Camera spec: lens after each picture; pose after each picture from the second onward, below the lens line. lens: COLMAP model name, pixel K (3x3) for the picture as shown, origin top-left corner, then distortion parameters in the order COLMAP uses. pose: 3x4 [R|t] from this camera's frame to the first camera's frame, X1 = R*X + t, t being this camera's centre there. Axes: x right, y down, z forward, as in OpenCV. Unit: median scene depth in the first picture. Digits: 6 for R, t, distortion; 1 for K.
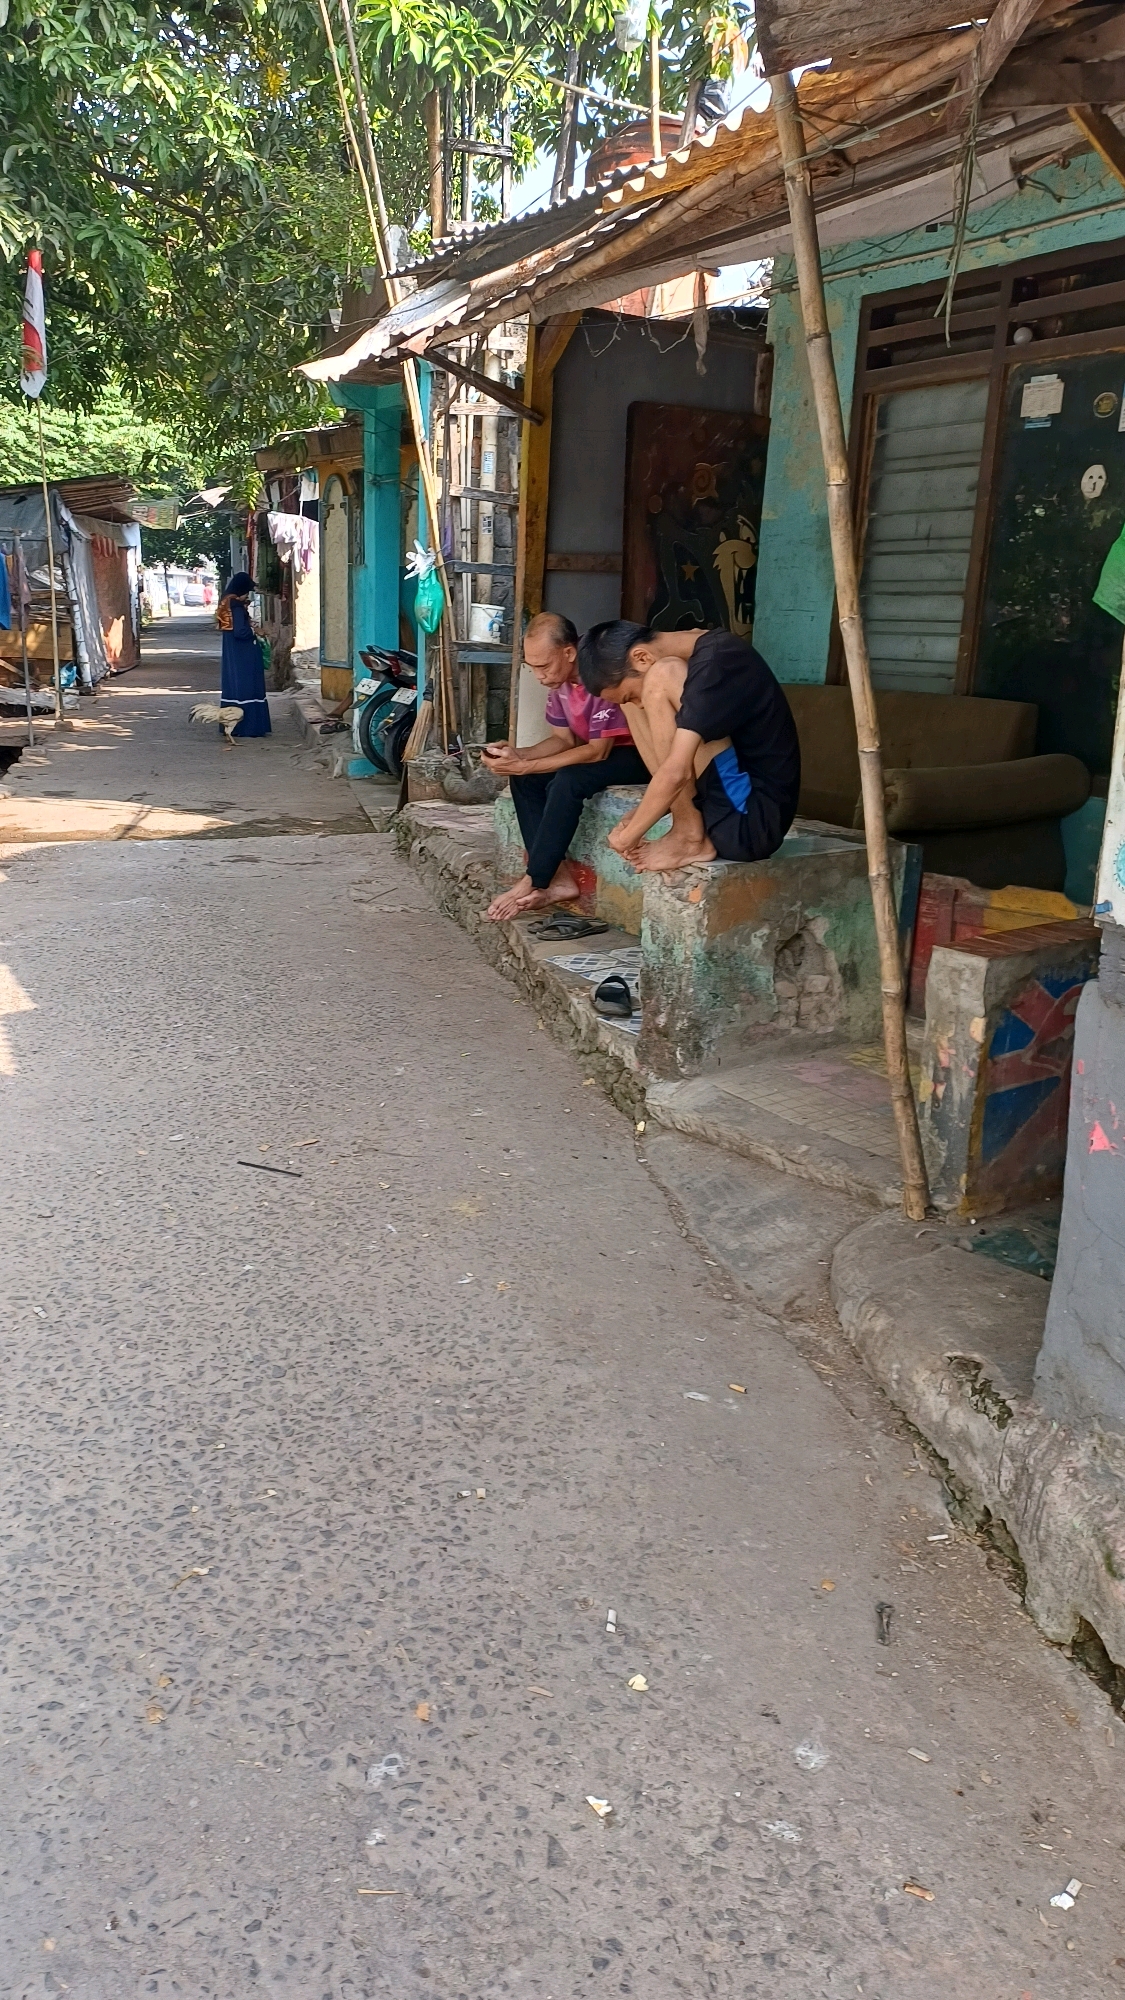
lens RADIAL K [[1474.9, 0, 562.5], [0, 1474.9, 1000.0], [0, 0, 1]] dist [0.036785, -0.008038]
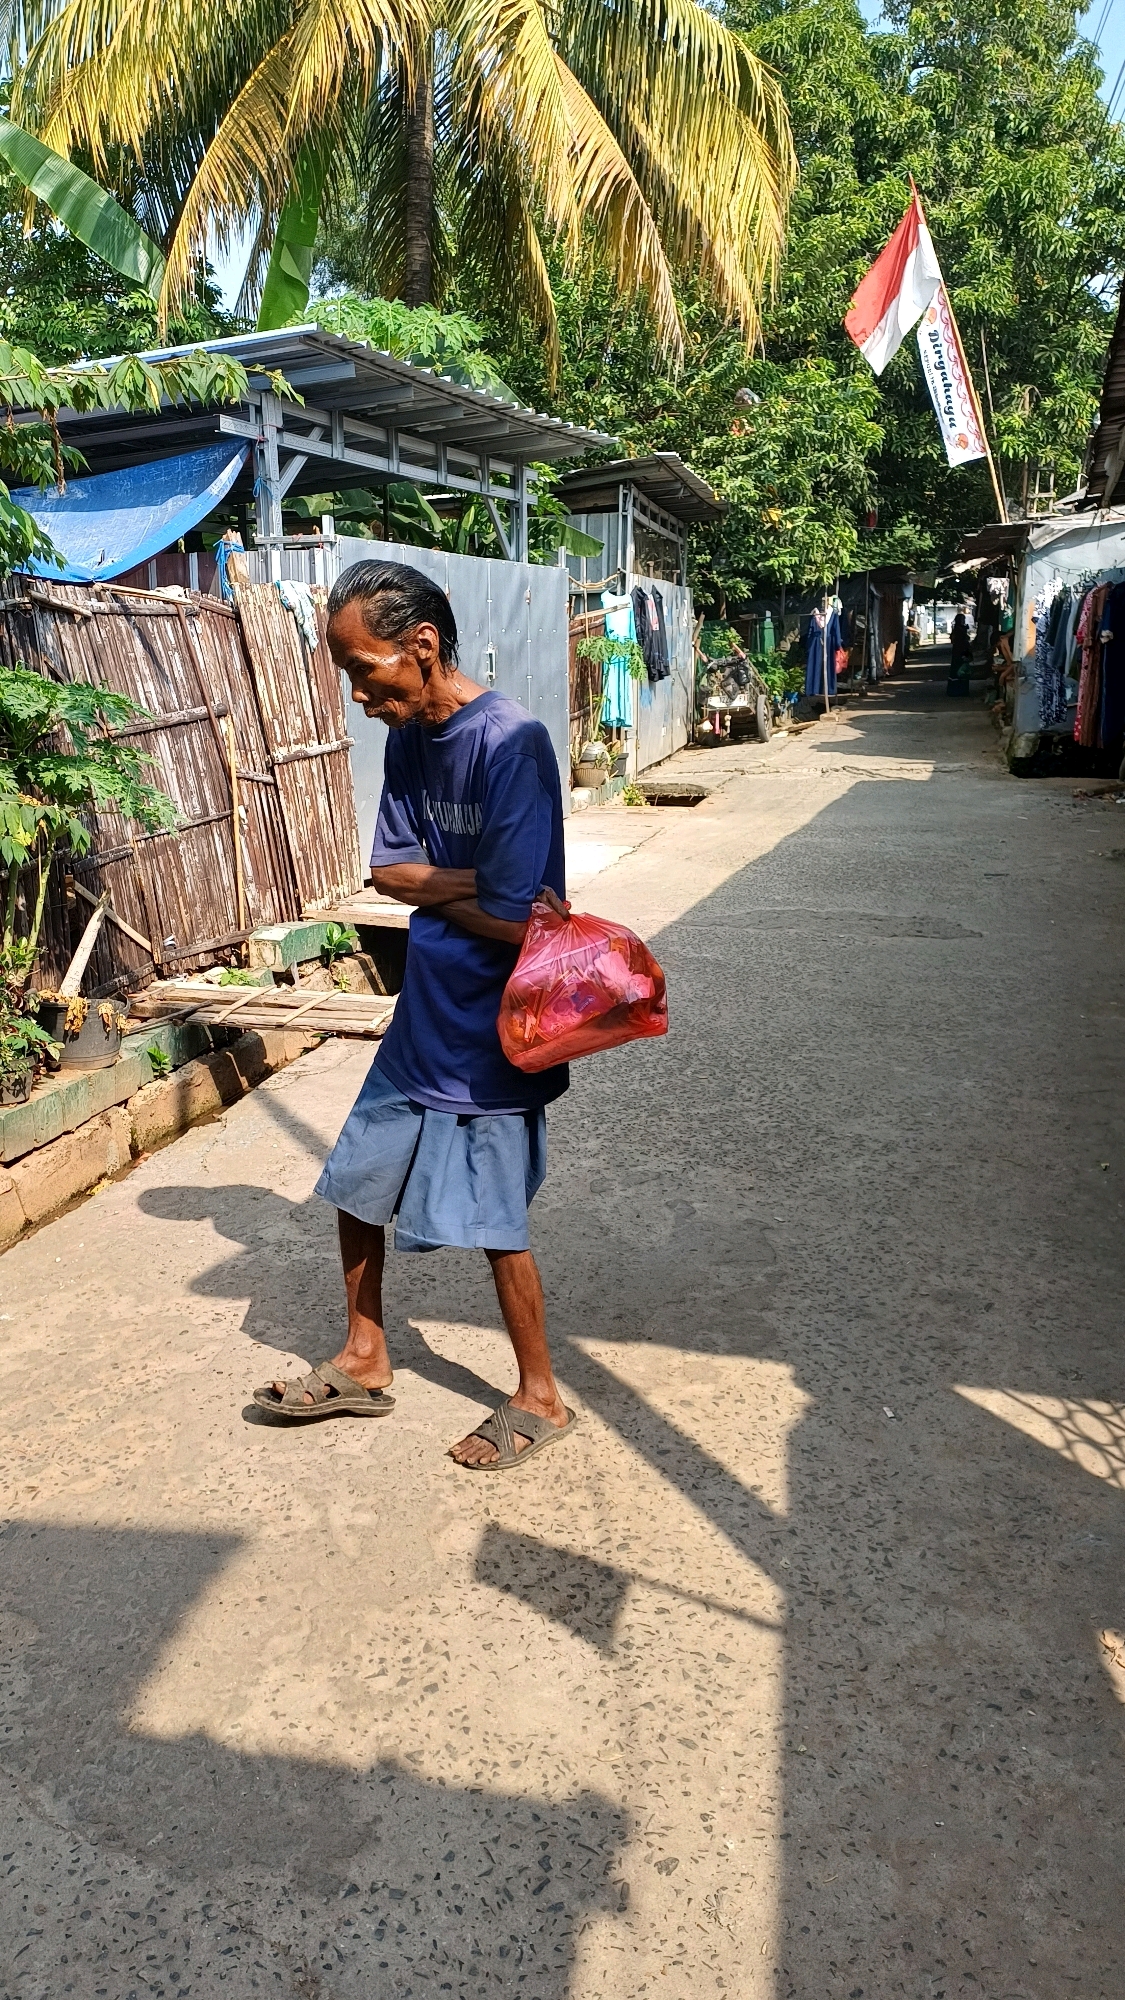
lens RADIAL K [[1474.9, 0, 562.5], [0, 1474.9, 1000.0], [0, 0, 1]] dist [0.036785, -0.008038]
pose [[0.880327, 0.084959, -0.466697, 0.179660], [-0.093646, 0.995595, 0.004597, 0.165755], [0.465032, 0.039657, 0.884405, -0.615308]]
